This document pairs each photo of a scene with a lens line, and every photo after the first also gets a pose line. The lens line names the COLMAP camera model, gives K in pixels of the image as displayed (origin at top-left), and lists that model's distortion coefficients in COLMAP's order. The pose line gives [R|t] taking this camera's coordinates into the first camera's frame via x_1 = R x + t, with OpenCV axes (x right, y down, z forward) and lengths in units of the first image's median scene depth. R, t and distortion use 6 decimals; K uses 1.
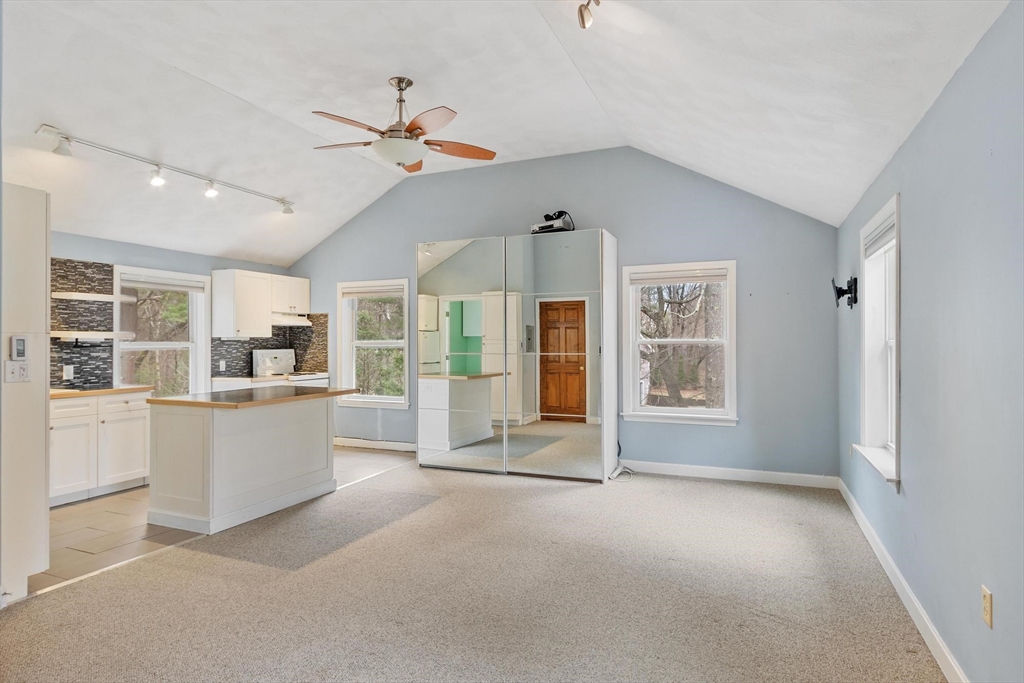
lens RADIAL K [[542.7, 0, 523.1], [0, 542.7, 339.9], [0, 0, 1]] dist [0.005934, 0.001430]
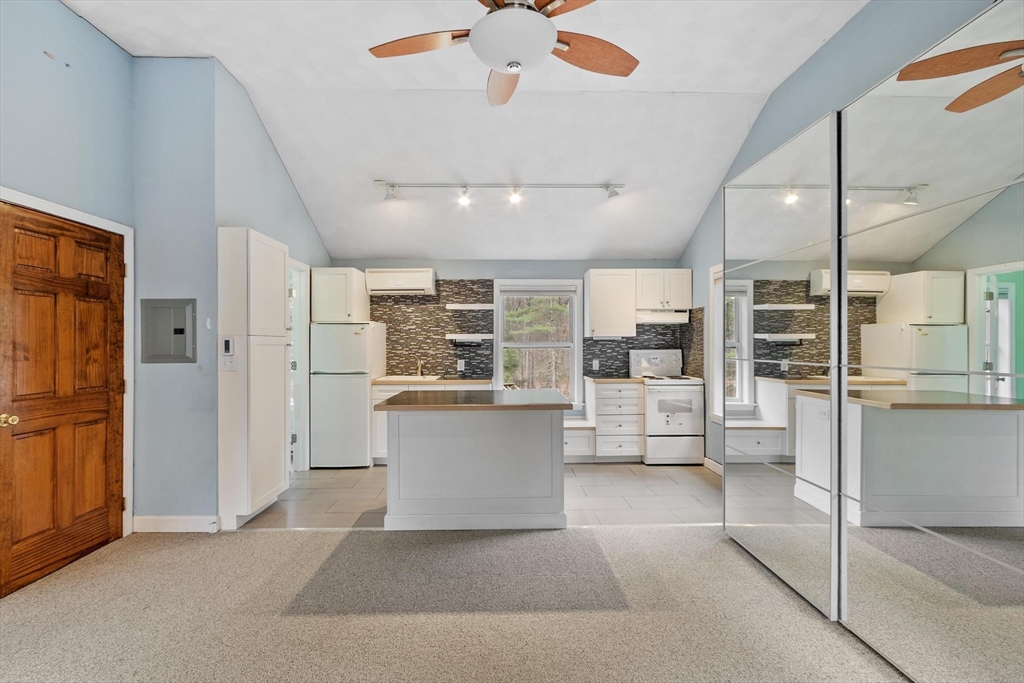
lens RADIAL K [[462.2, 0, 509.2], [0, 462.2, 343.8], [0, 0, 1]] dist [0.000405, 0.001004]
pose [[0.403430, 0.001535, -0.915009, 0.219249], [0.005737, 0.999975, 0.004207, 0.003733], [0.914993, -0.006947, 0.403411, 0.609072]]
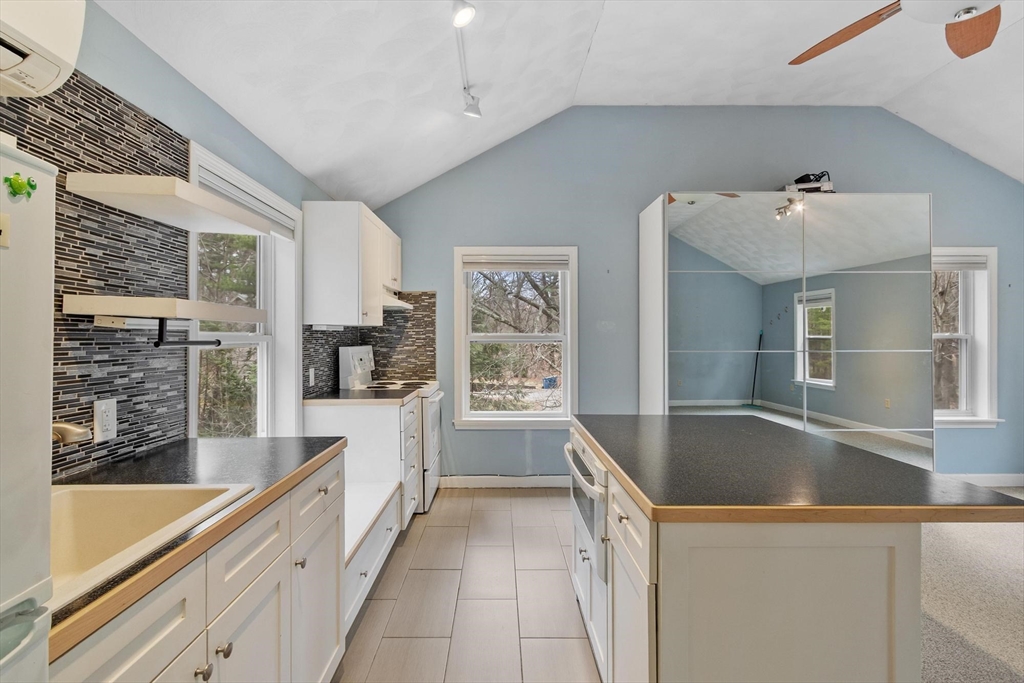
lens RADIAL K [[462.2, 0, 521.5], [0, 462.2, 334.3], [0, 0, 1]] dist [0.000405, 0.001004]
pose [[0.922883, 0.004823, 0.385050, -0.655468], [-0.004626, 0.999988, -0.001437, 0.005301], [-0.385052, -0.000455, 0.922895, 0.589314]]
